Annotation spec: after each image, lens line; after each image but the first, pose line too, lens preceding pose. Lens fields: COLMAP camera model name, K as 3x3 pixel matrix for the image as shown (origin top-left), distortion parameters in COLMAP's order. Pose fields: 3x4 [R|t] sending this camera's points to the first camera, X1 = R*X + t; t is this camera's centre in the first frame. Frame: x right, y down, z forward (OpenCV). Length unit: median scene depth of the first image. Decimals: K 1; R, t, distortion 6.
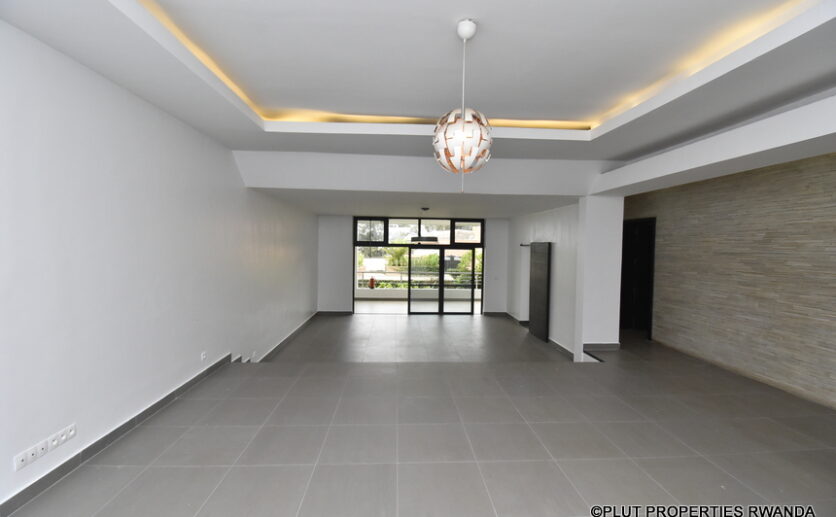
lens RADIAL K [[370.4, 0, 418.0], [0, 370.4, 258.5], [0, 0, 1]] dist [0.000261, -0.019238]
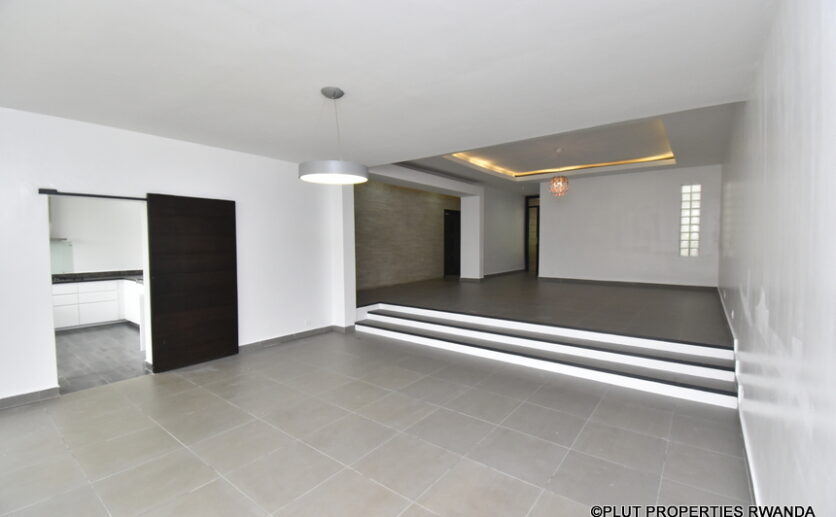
lens RADIAL K [[370.4, 0, 418.0], [0, 370.4, 258.5], [0, 0, 1]] dist [0.000261, -0.019238]
pose [[-0.754346, -0.039342, 0.655297, -0.633520], [0.014171, 0.996994, 0.076169, 0.027446], [-0.656324, 0.066744, -0.751521, 2.471275]]
